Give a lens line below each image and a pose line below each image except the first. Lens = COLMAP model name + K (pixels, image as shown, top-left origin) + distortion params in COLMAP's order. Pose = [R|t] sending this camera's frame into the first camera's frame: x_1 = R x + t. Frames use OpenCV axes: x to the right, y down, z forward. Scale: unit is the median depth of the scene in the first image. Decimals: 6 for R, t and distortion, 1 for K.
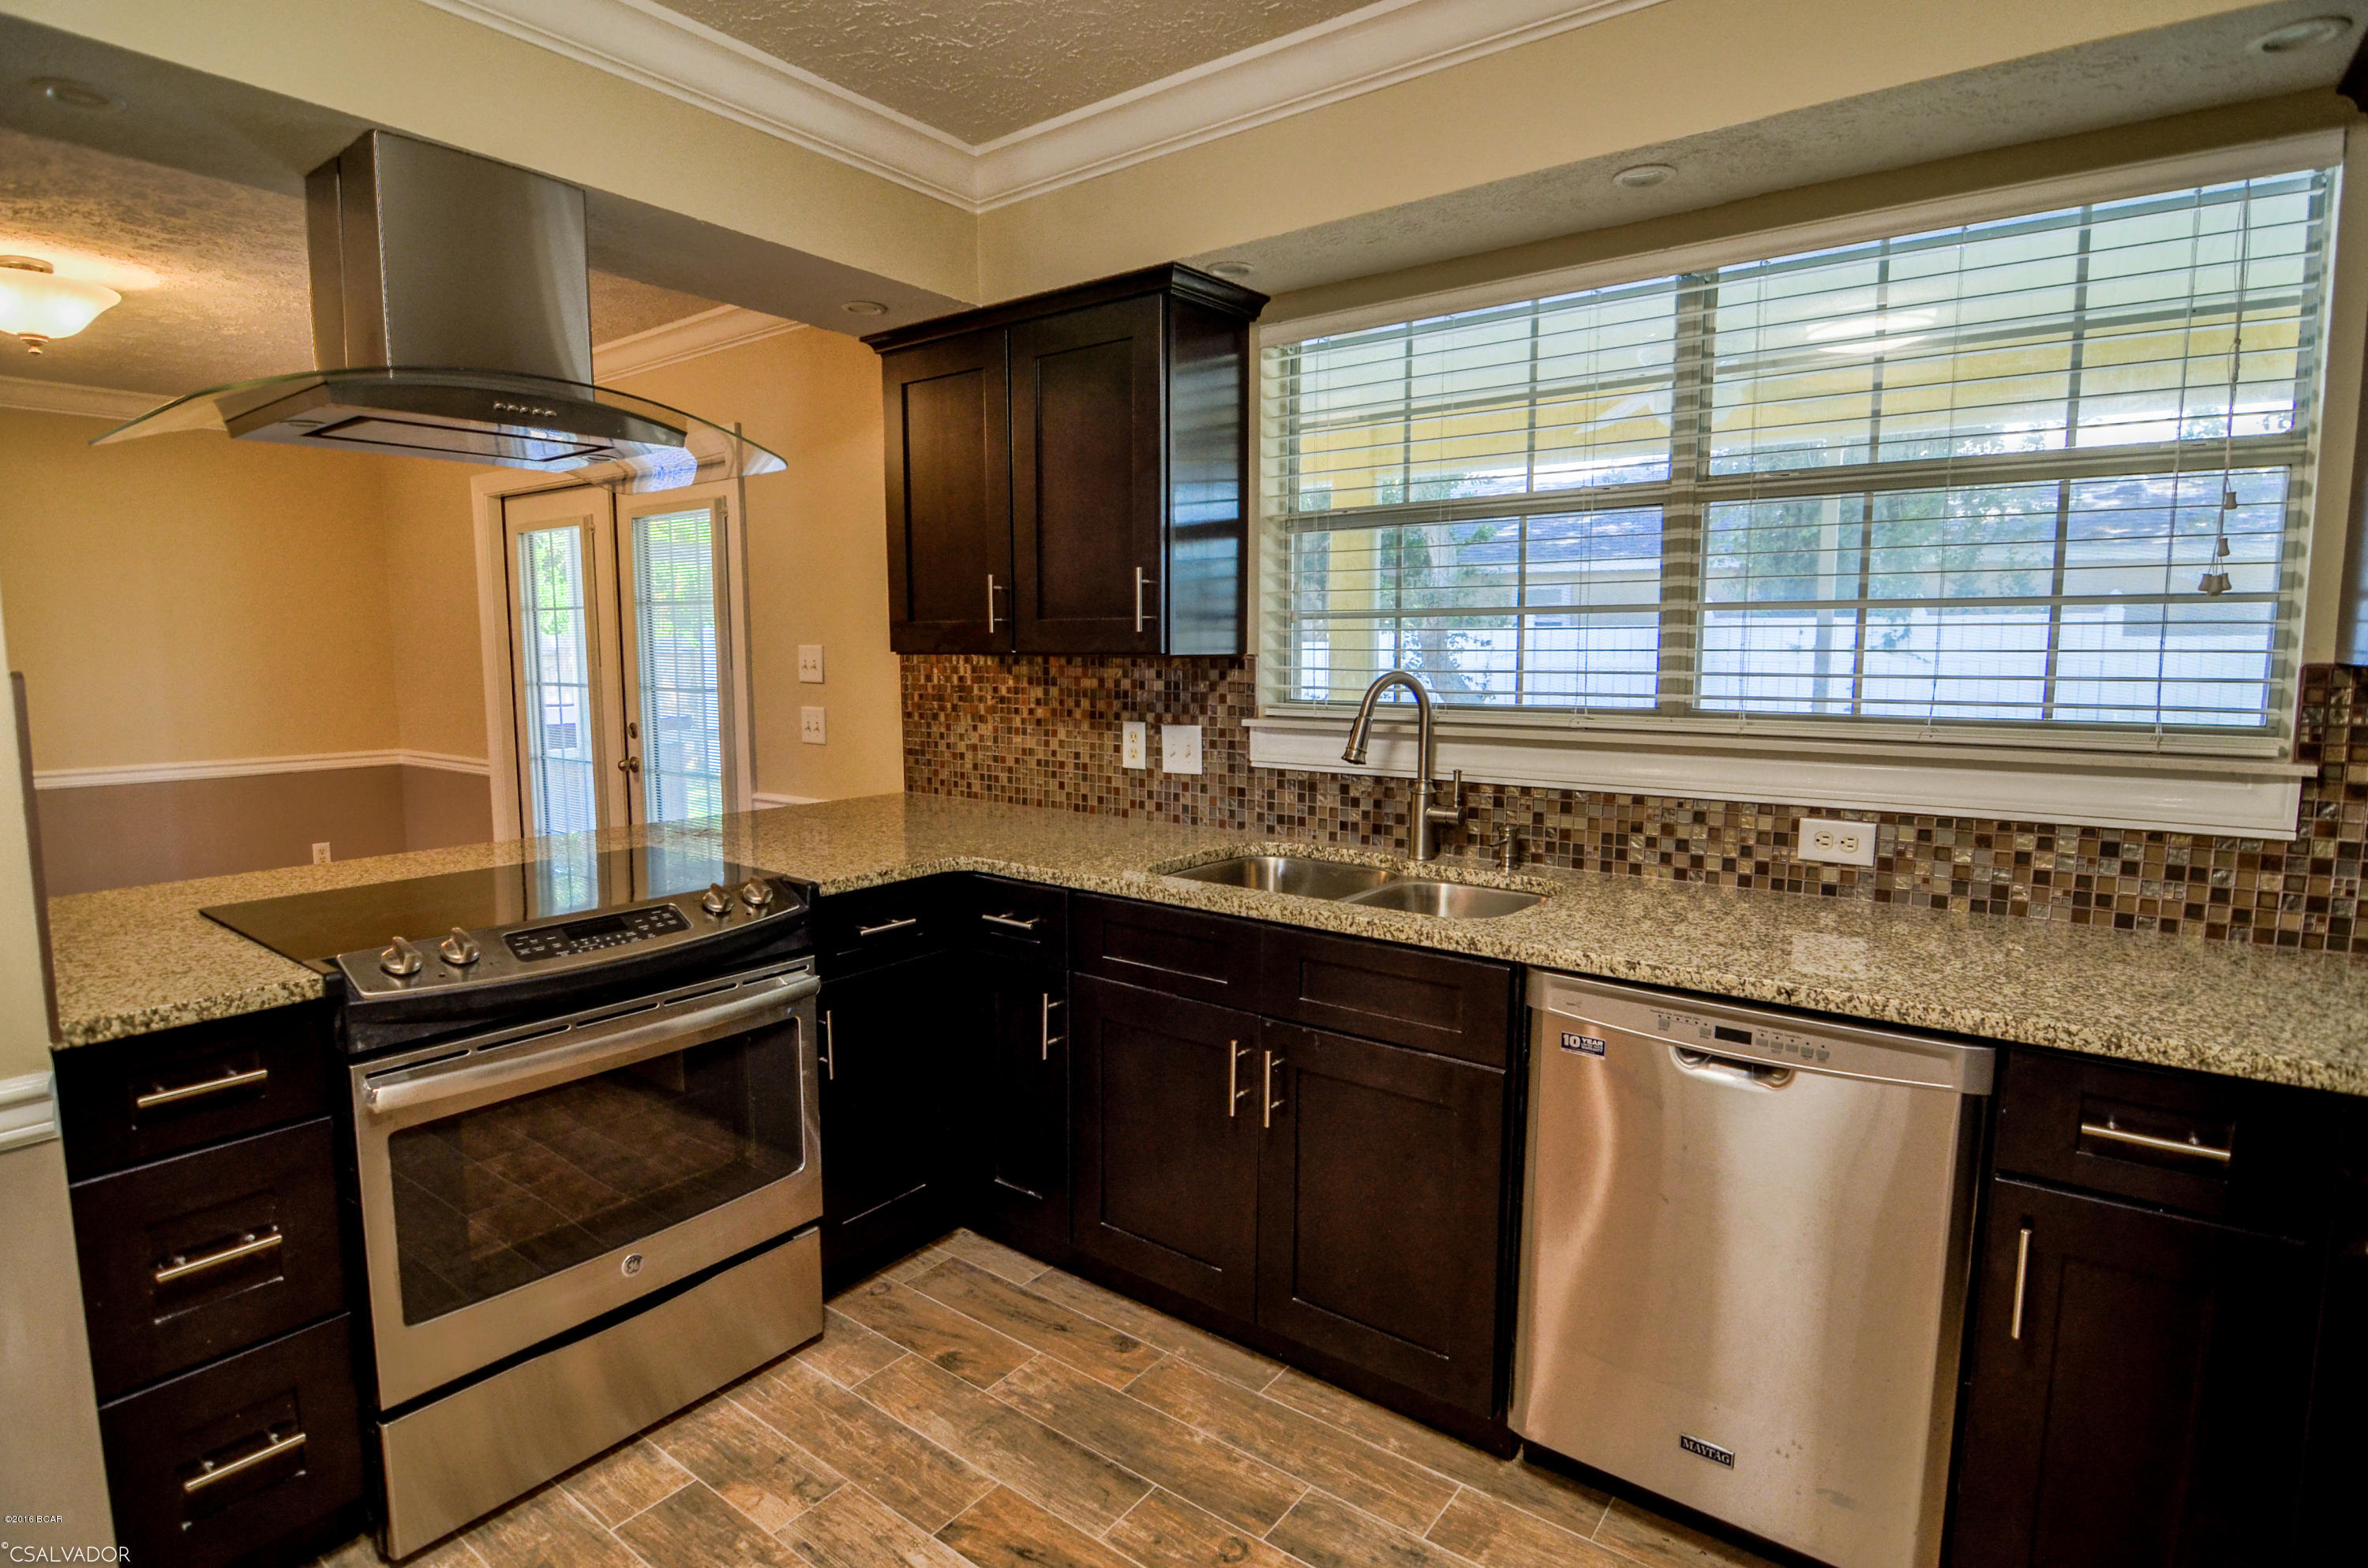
lens RADIAL K [[1182.4, 0, 1184.0], [0, 1182.4, 784.0], [0, 0, 1]] dist [0.002885, -0.018909]
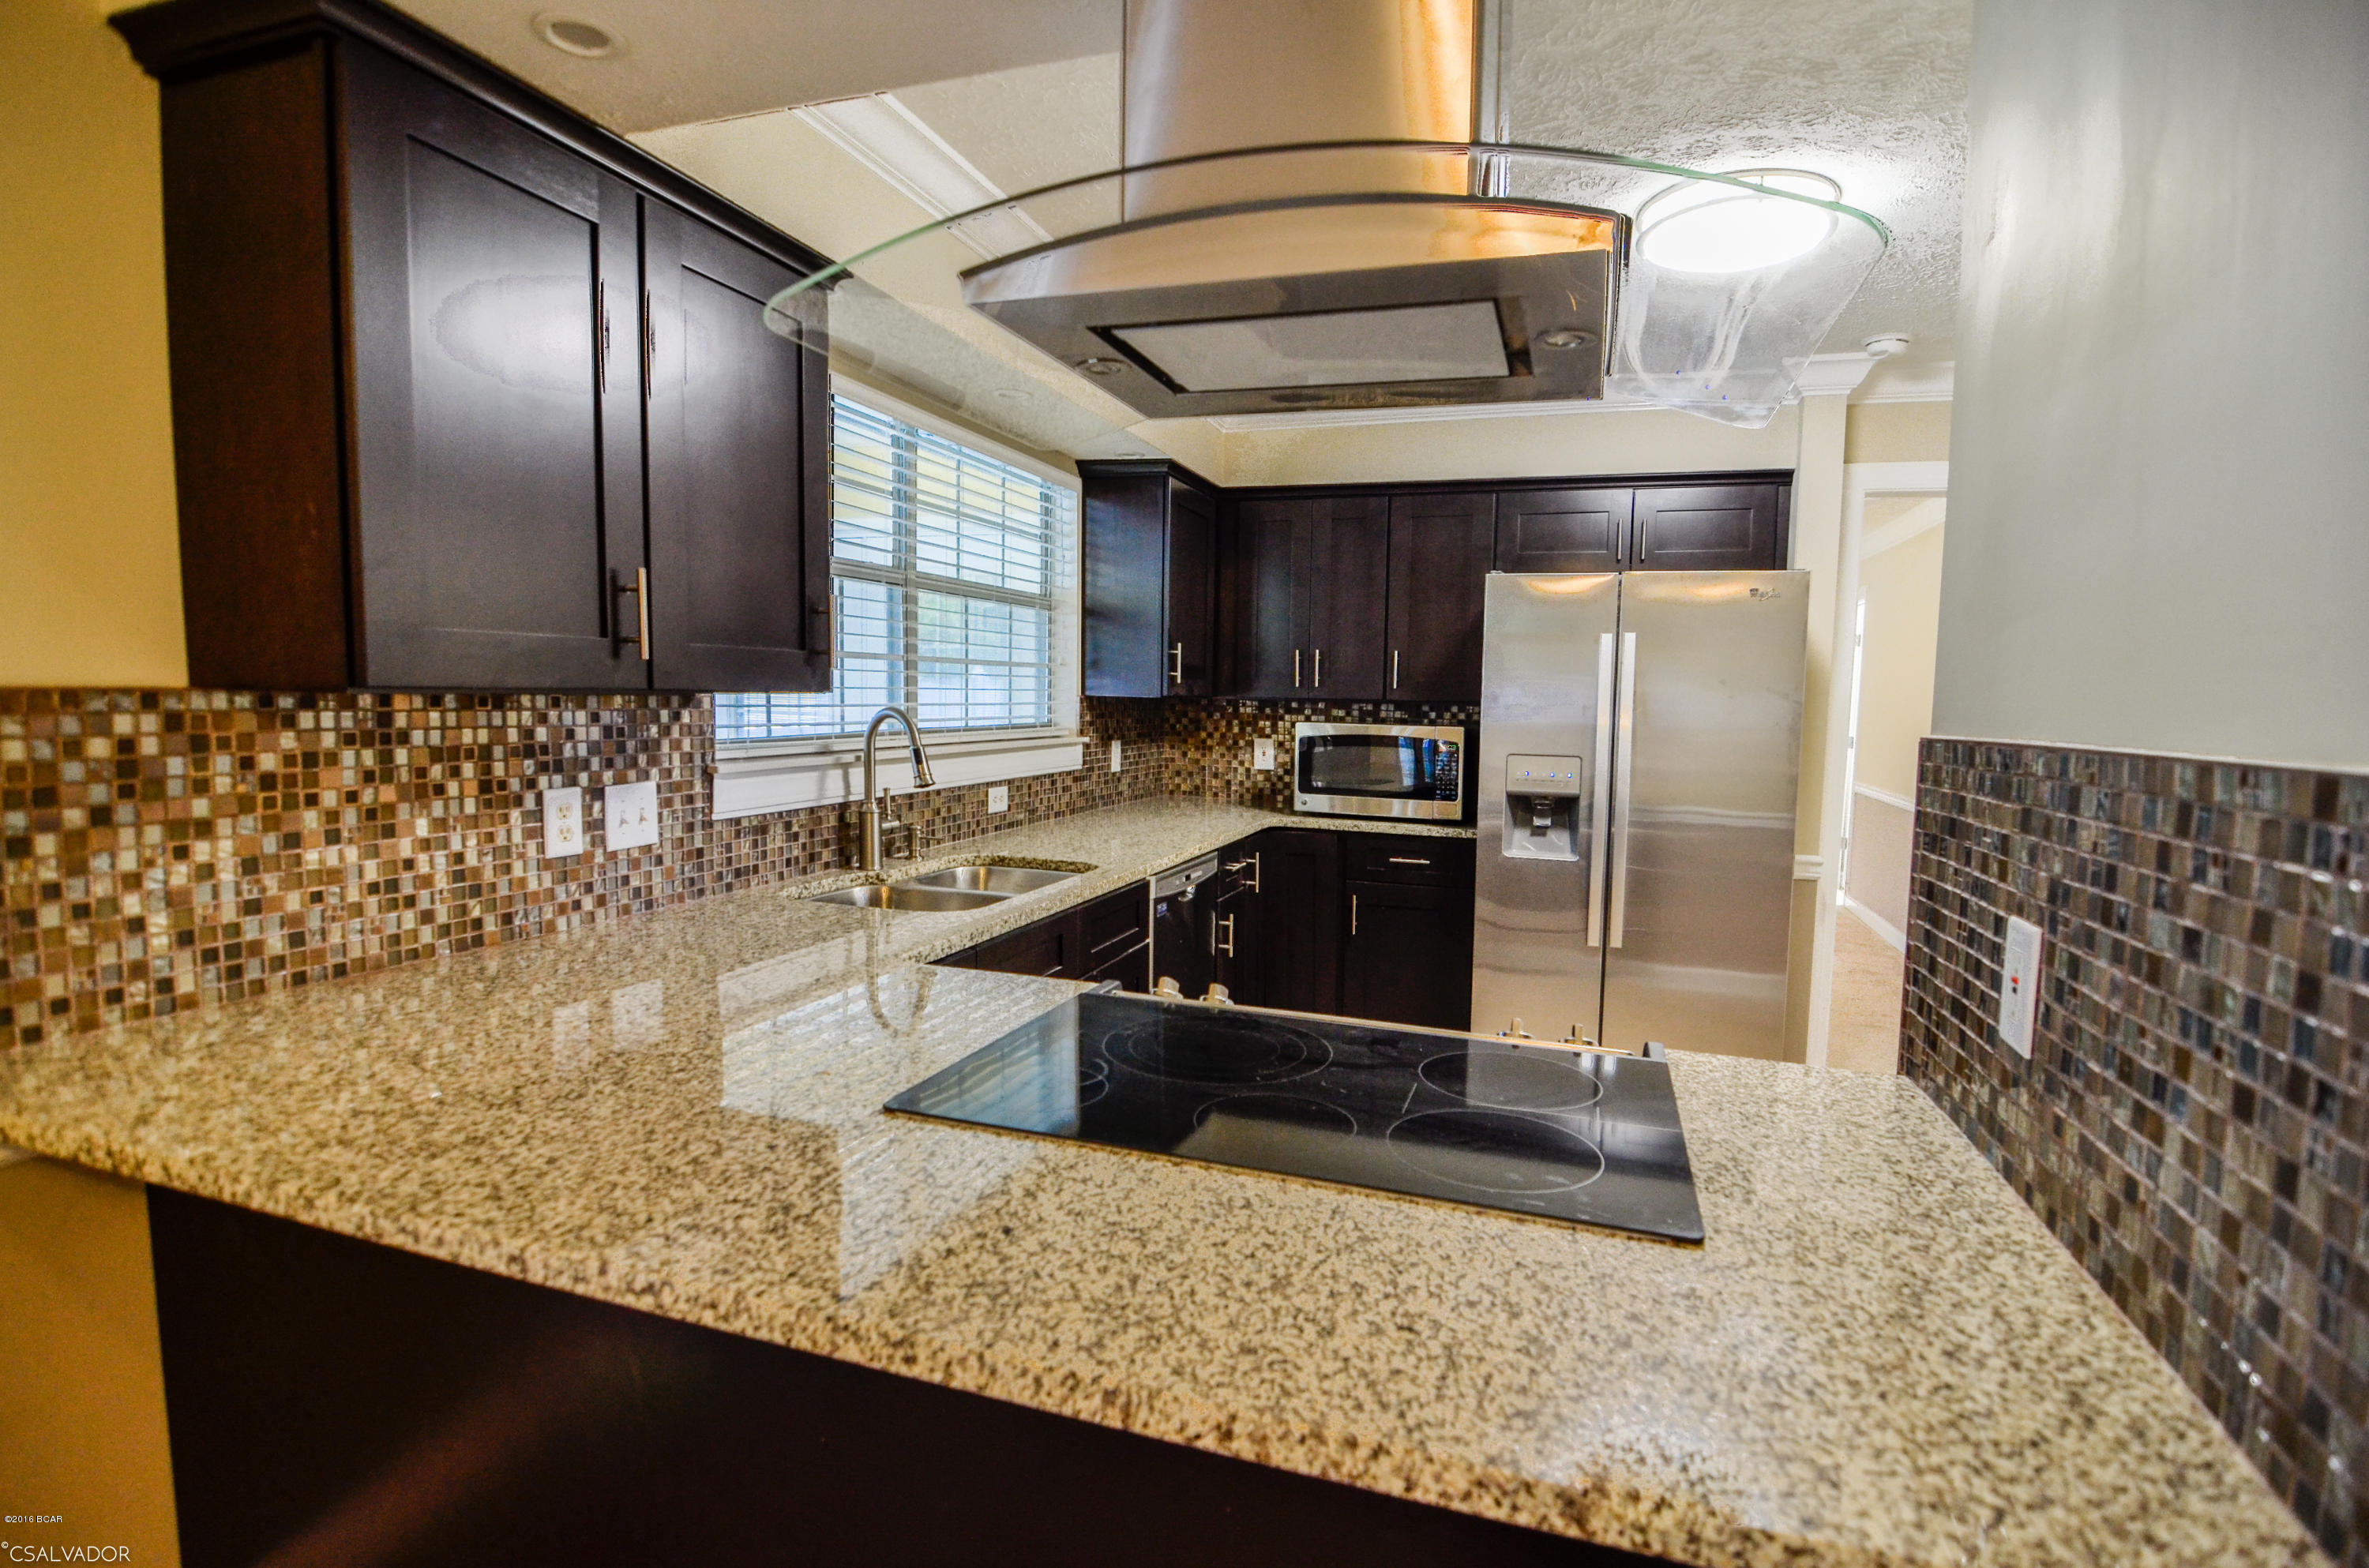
lens RADIAL K [[1150.7, 0, 1196.1], [0, 1150.7, 814.4], [0, 0, 1]] dist [-0.026556, -0.000483]
pose [[-0.319503, -0.107666, 0.941449, -0.894414], [0.085194, 0.986237, 0.141701, -0.114245], [-0.943748, 0.125480, -0.305933, 0.980286]]
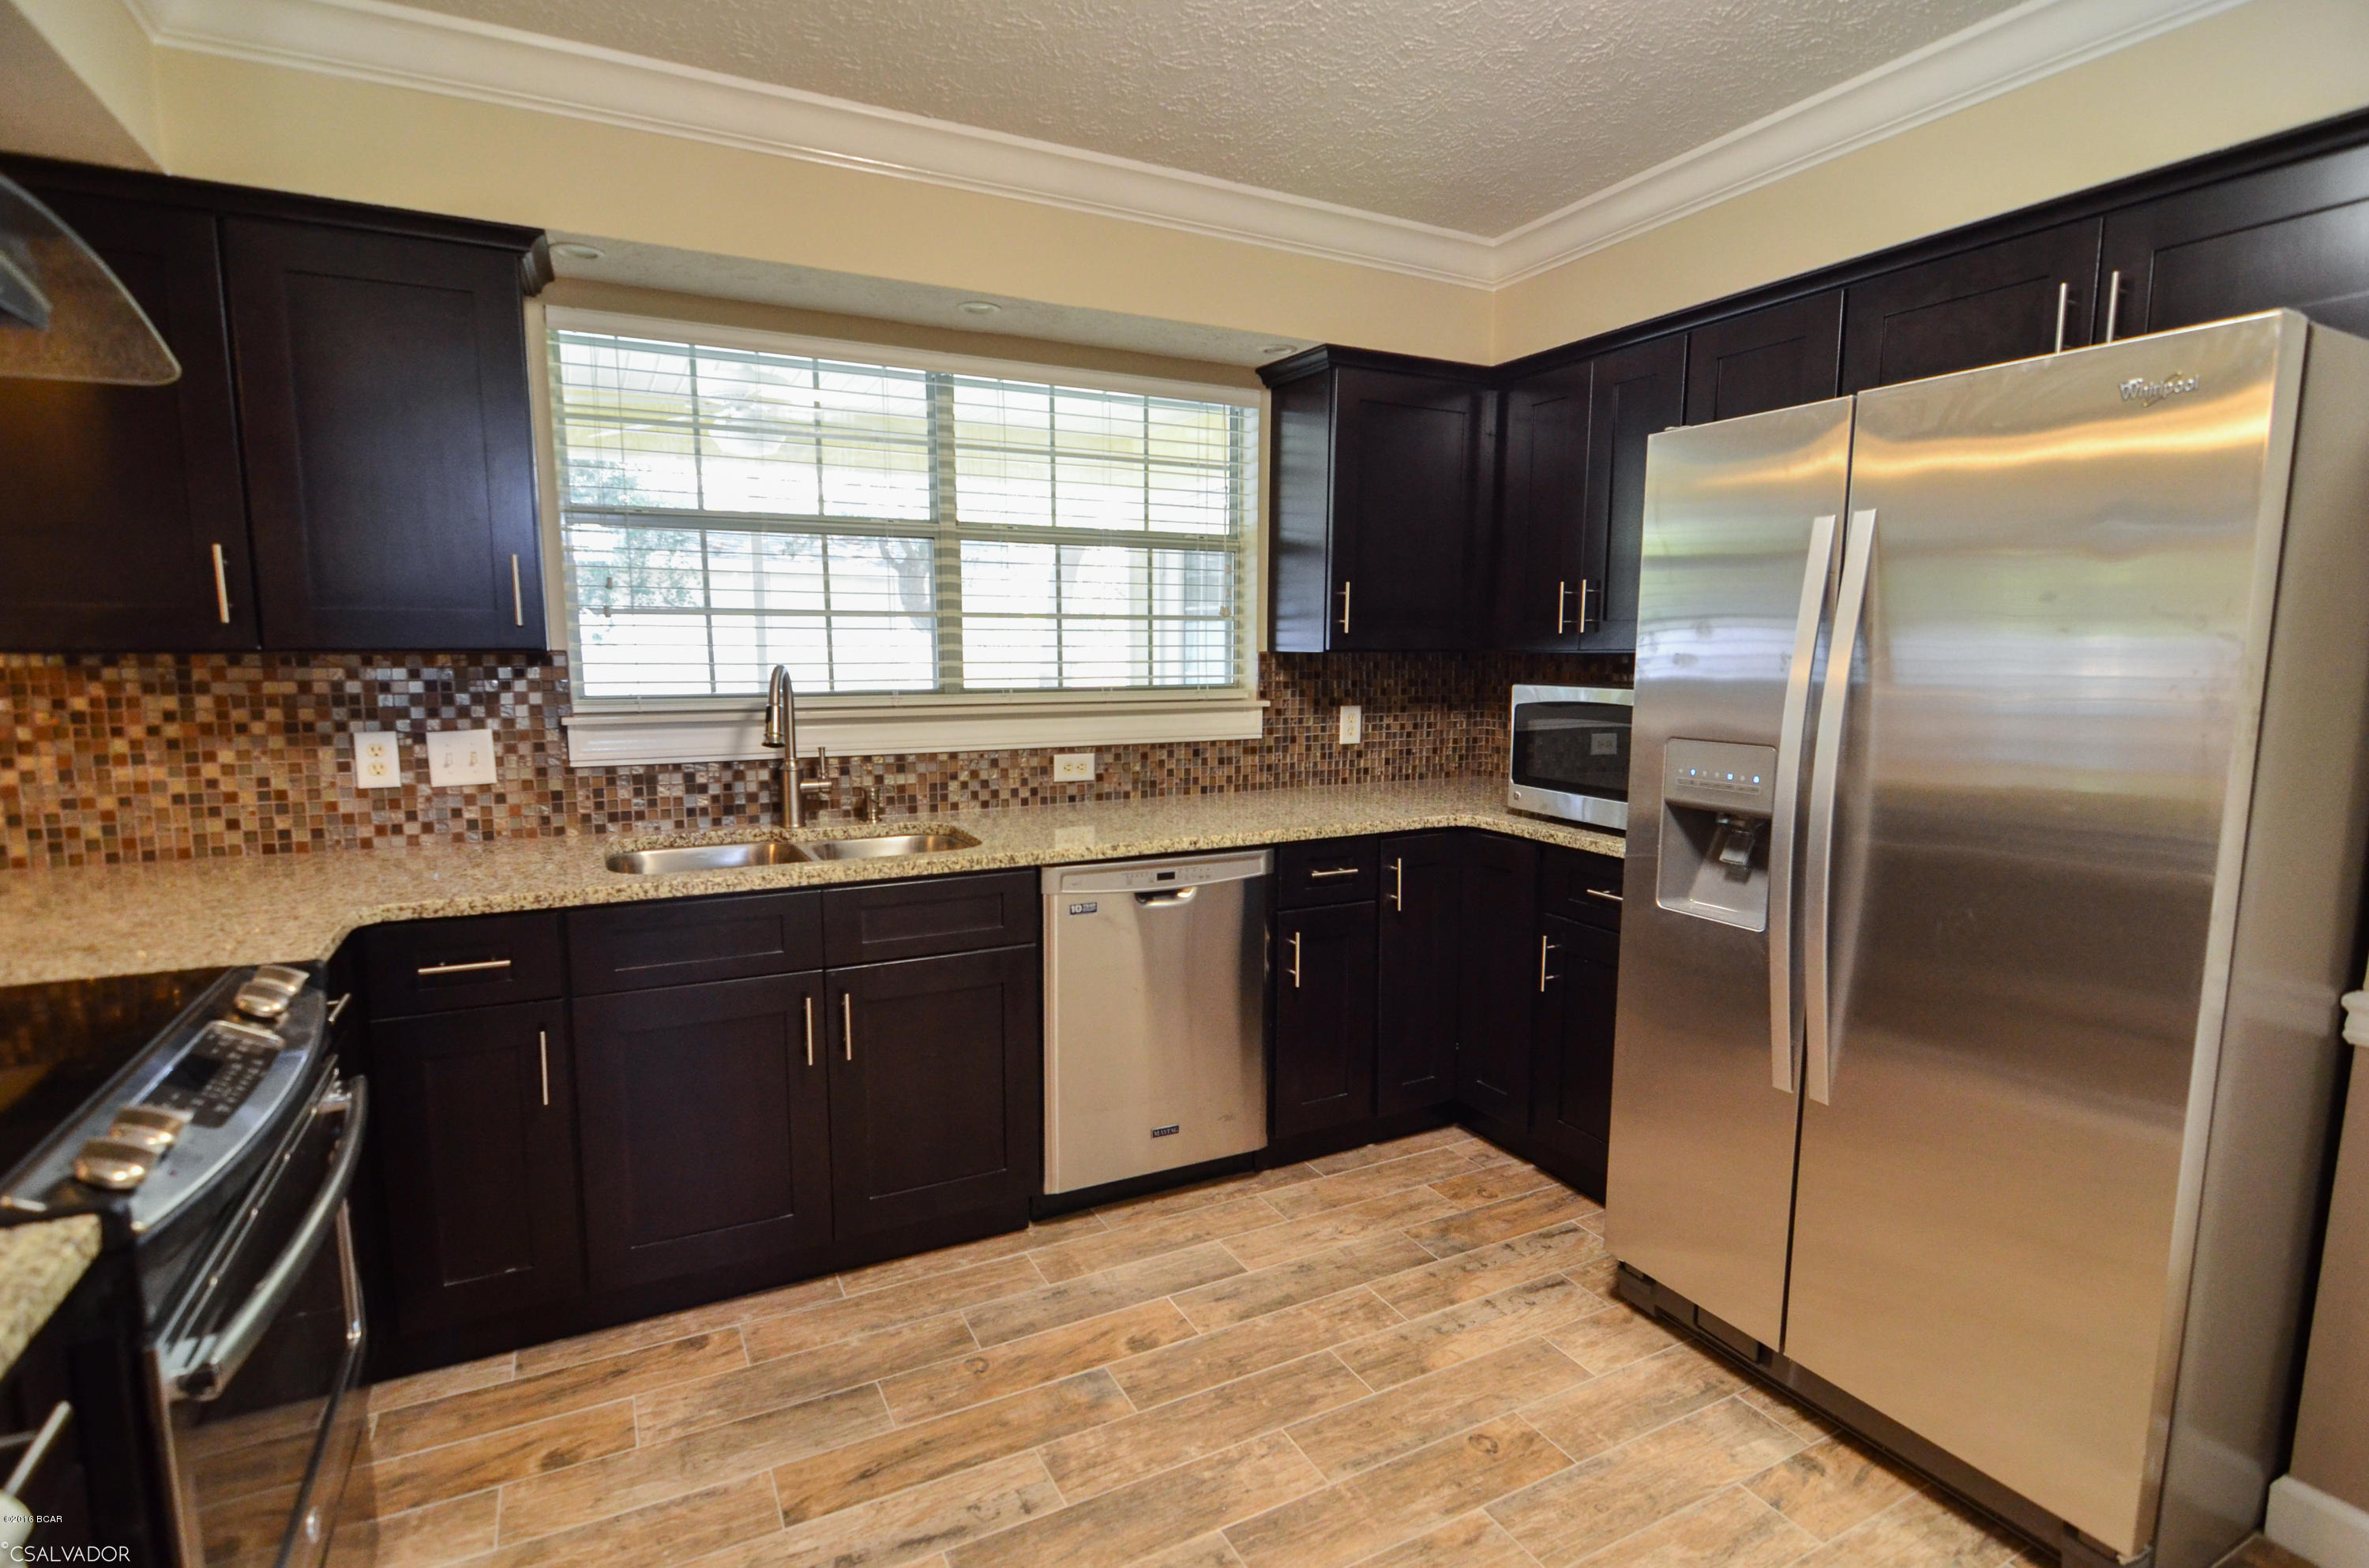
lens RADIAL K [[1139.9, 0, 1173.7], [0, 1139.9, 795.2], [0, 0, 1]] dist [0.003946, -0.007954]
pose [[0.435891, -0.117060, 0.892354, -0.593198], [0.099995, 0.991666, 0.081243, -0.019764], [-0.894427, 0.053818, 0.443963, 0.163129]]
